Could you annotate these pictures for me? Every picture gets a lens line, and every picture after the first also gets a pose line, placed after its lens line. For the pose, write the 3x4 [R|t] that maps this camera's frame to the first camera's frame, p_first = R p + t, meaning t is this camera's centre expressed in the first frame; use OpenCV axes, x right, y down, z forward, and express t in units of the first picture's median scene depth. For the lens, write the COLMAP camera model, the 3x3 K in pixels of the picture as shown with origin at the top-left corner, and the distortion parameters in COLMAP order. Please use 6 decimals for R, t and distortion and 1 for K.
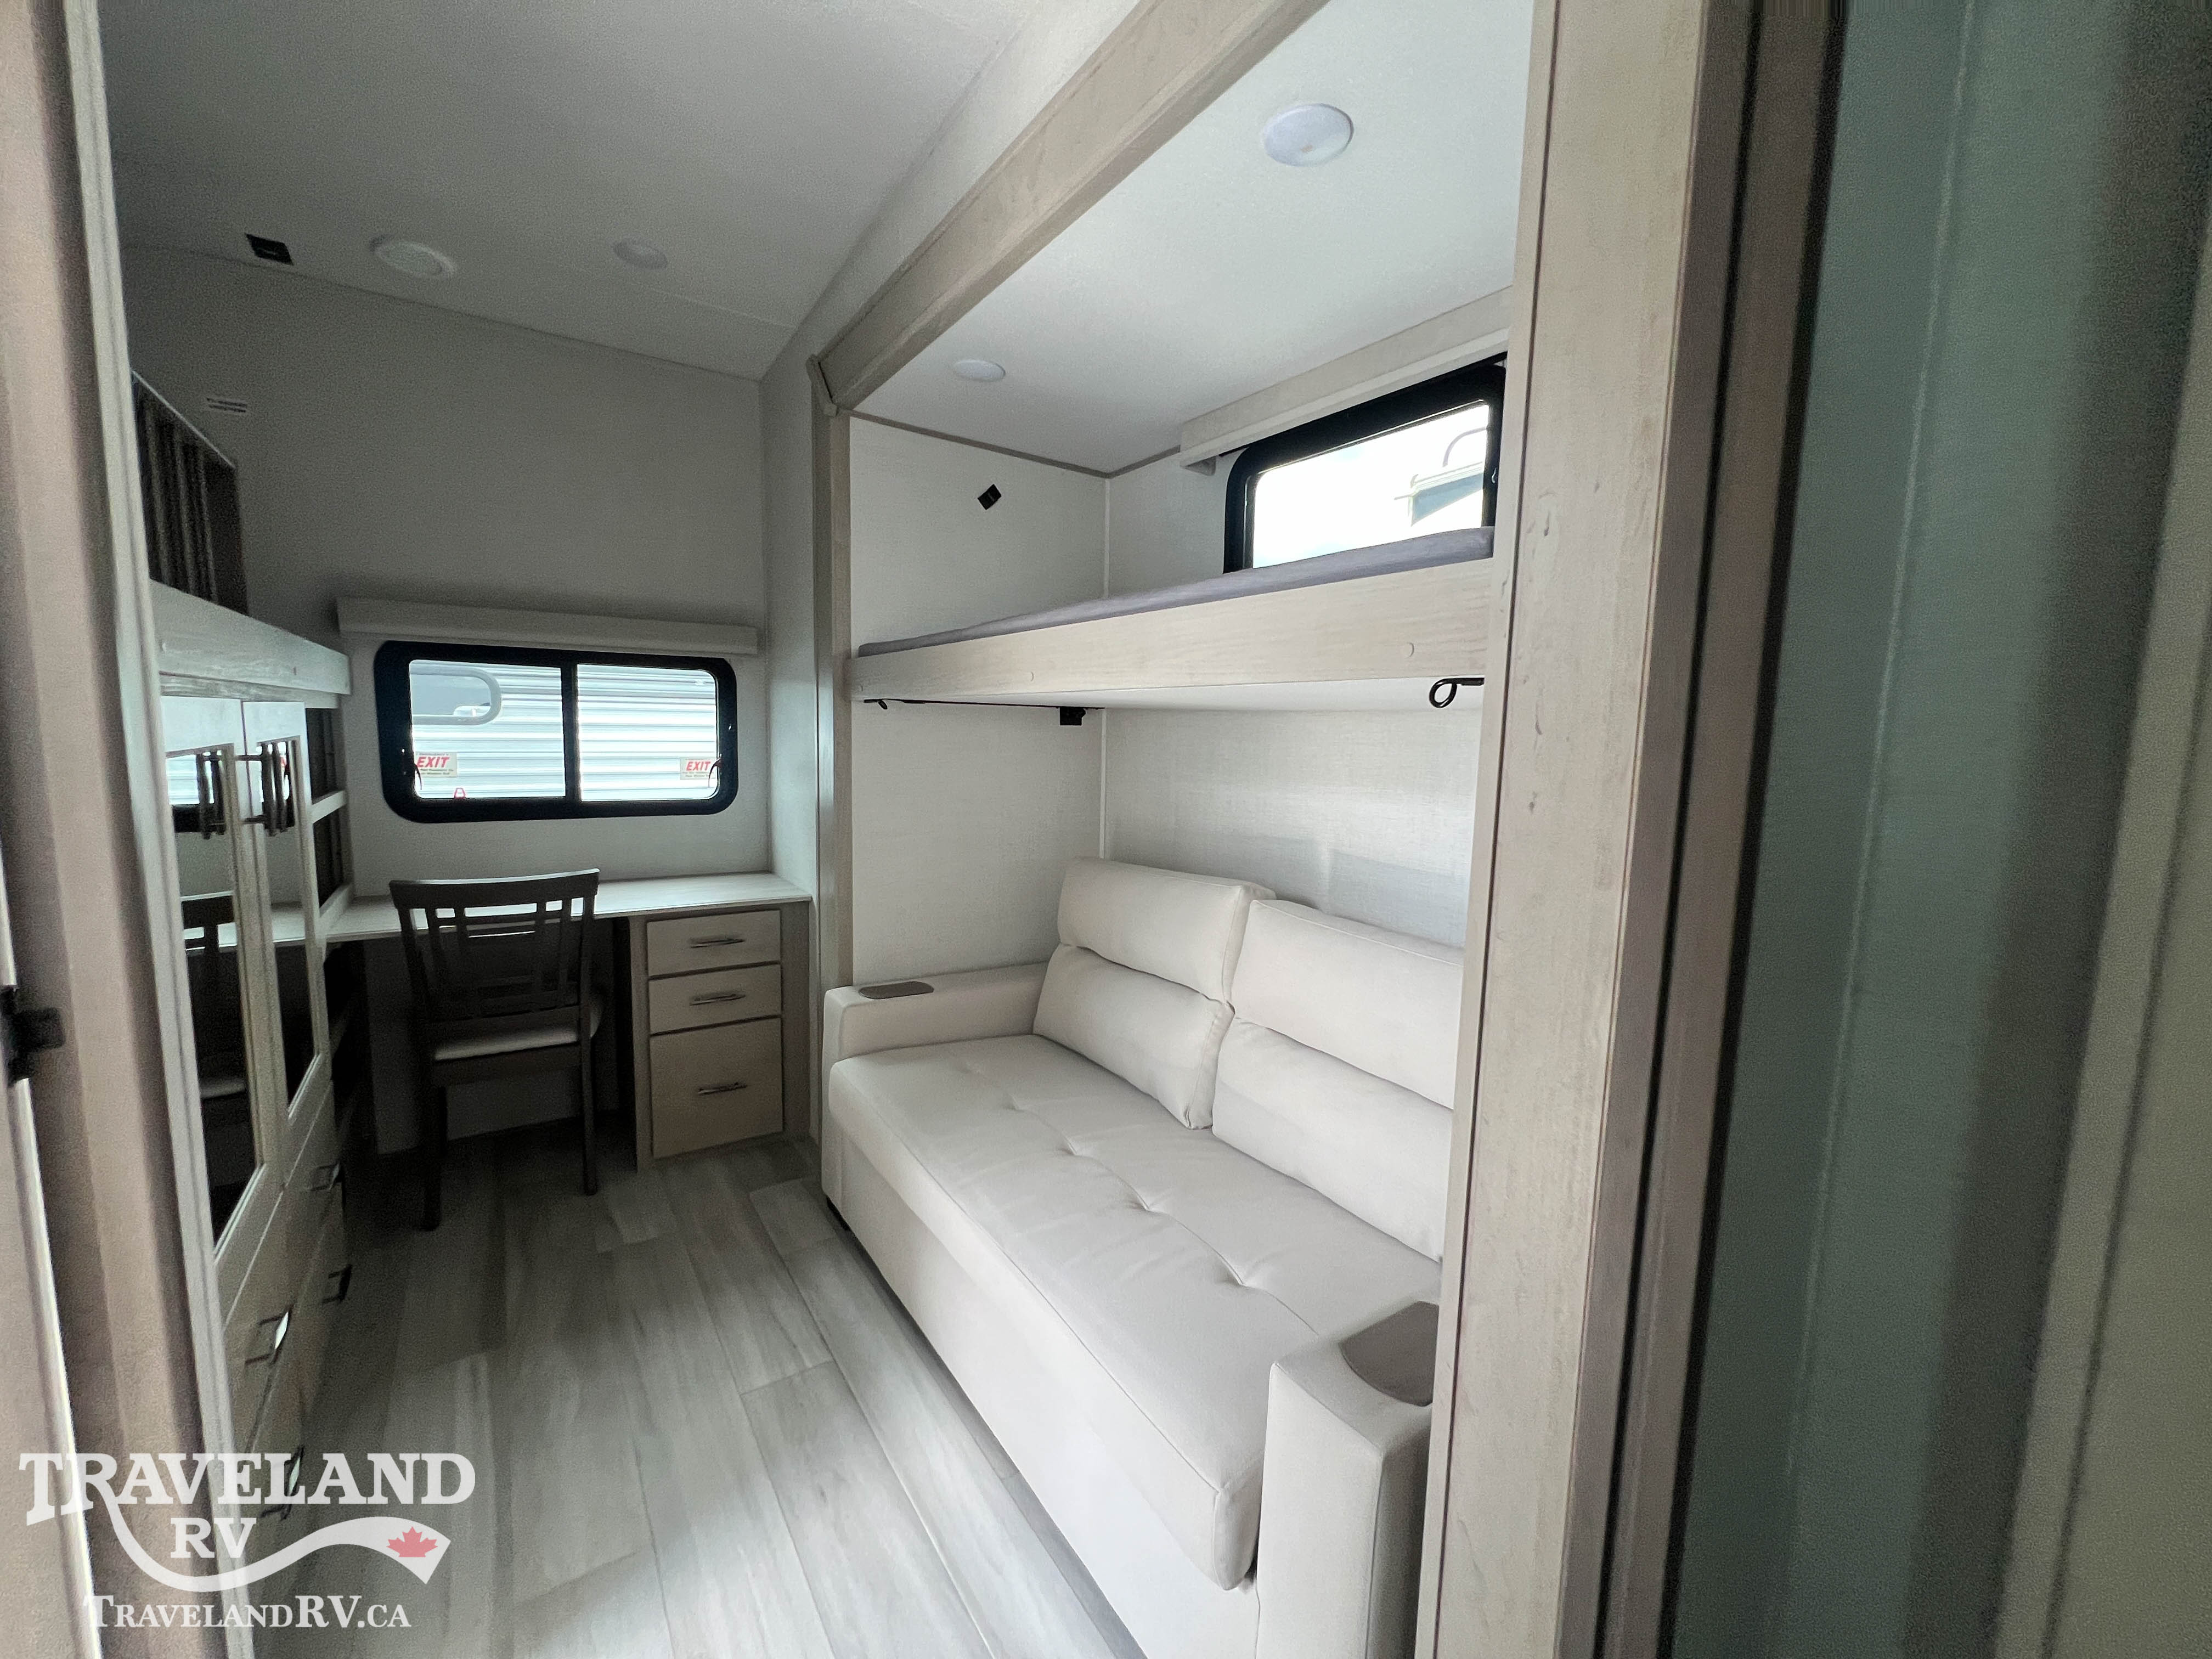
lens RADIAL K [[875.9, 0, 1103.2], [0, 875.9, 821.3], [0, 0, 1]] dist [-0.002961, -0.000063]
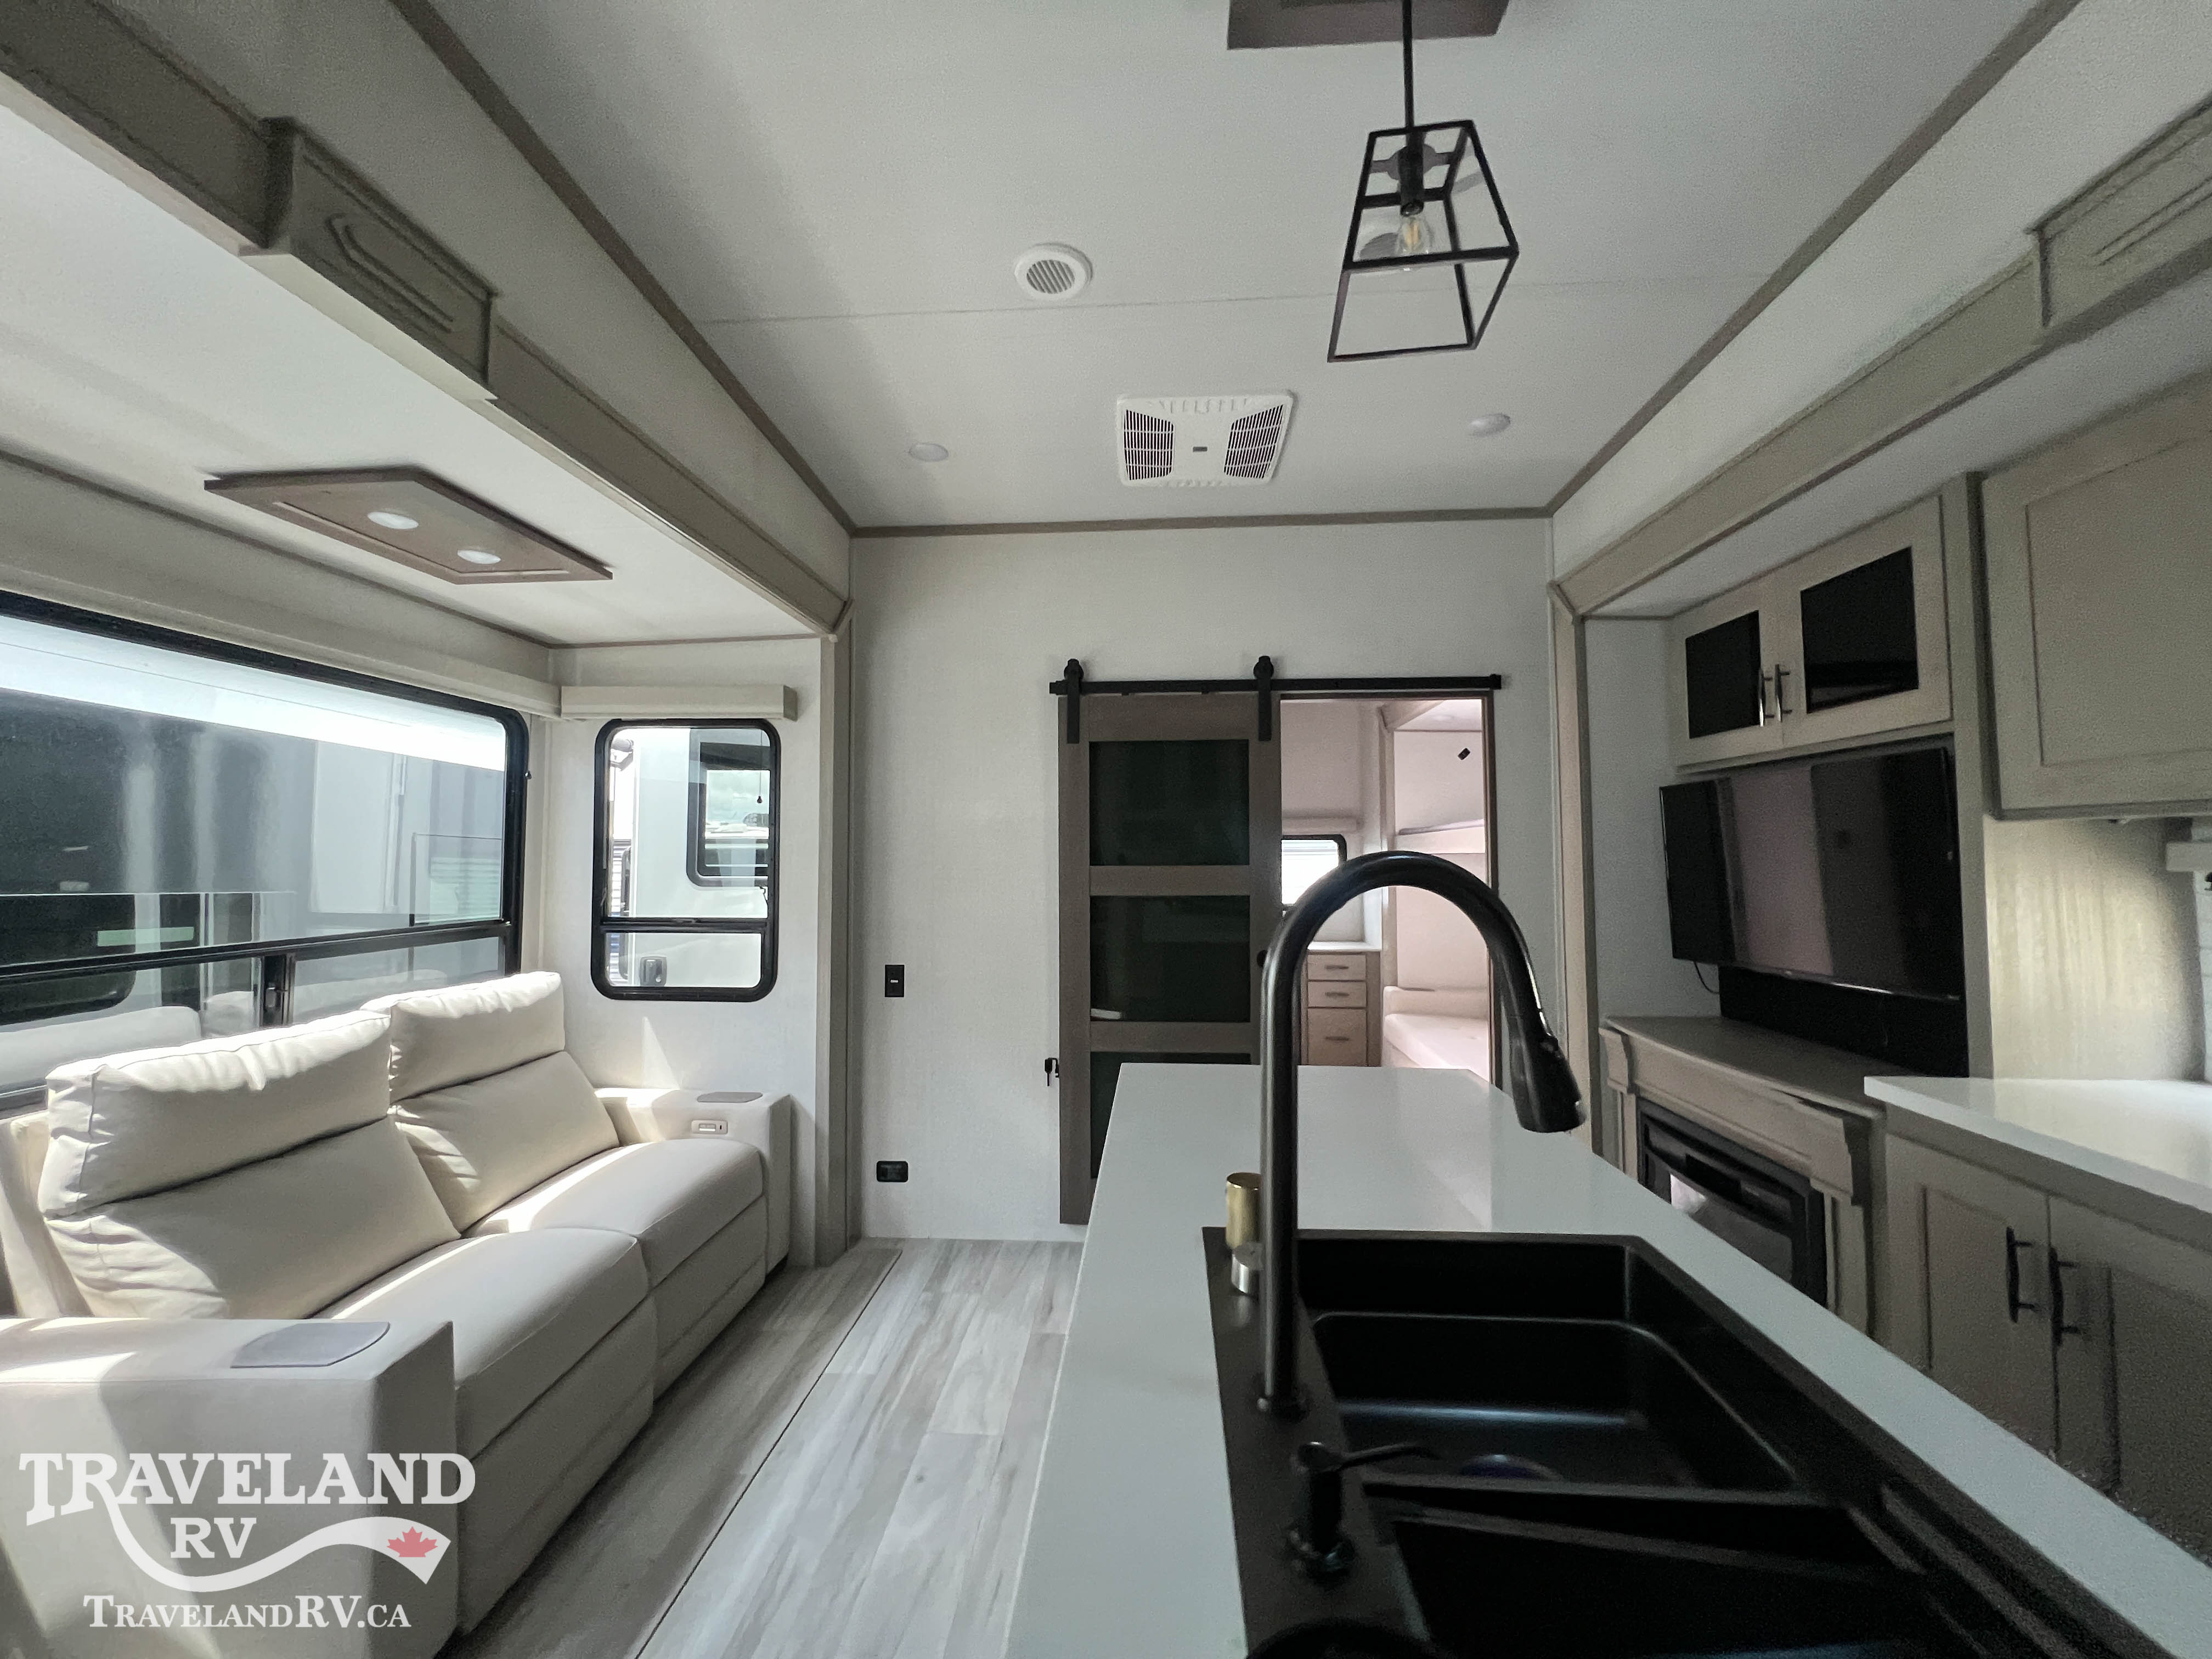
lens RADIAL K [[880.9, 0, 1102.3], [0, 880.9, 825.3], [0, 0, 1]] dist [-0.005245, -0.000245]
pose [[0.789659, -0.051544, -0.611377, 0.461017], [-0.045359, 0.988834, -0.141953, 0.132128], [0.611867, 0.139826, 0.778504, -1.127458]]
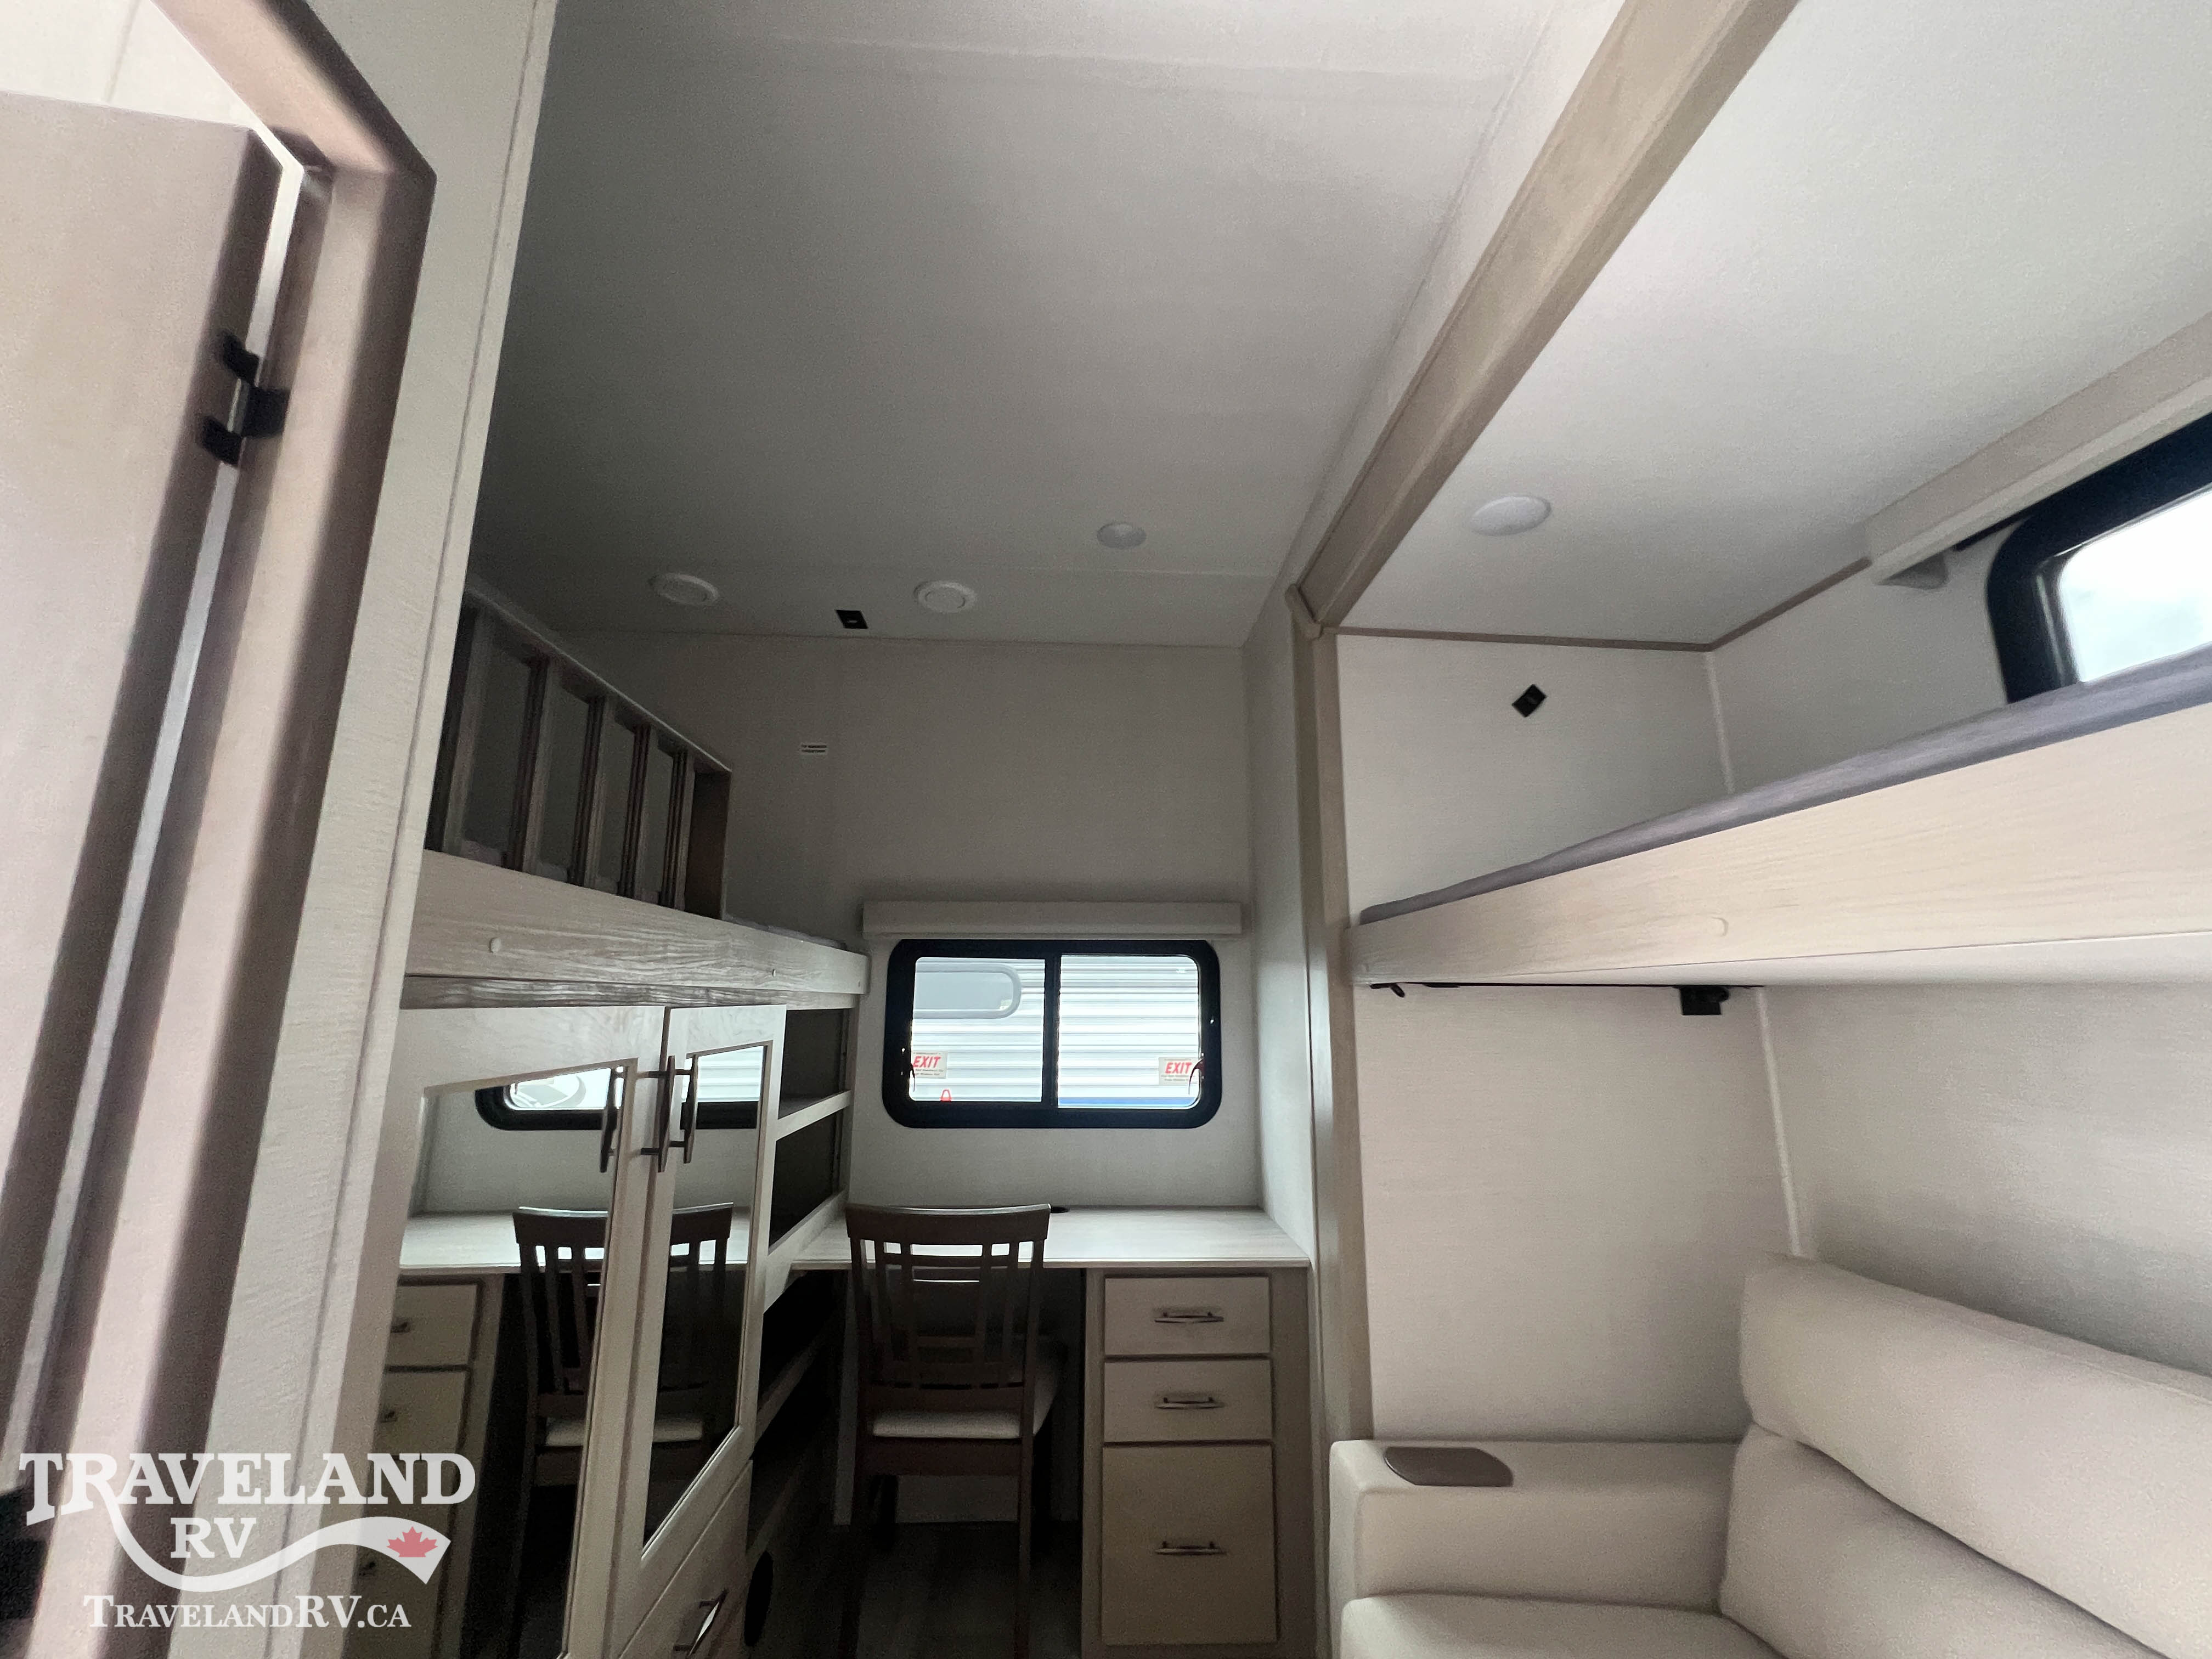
lens RADIAL K [[880.9, 0, 1102.3], [0, 880.9, 825.3], [0, 0, 1]] dist [-0.005245, -0.000245]
pose [[0.850973, -0.121746, -0.510904, -0.070529], [-0.042888, 0.953406, -0.298627, -0.035539], [0.523456, 0.276035, 0.806101, 0.247924]]
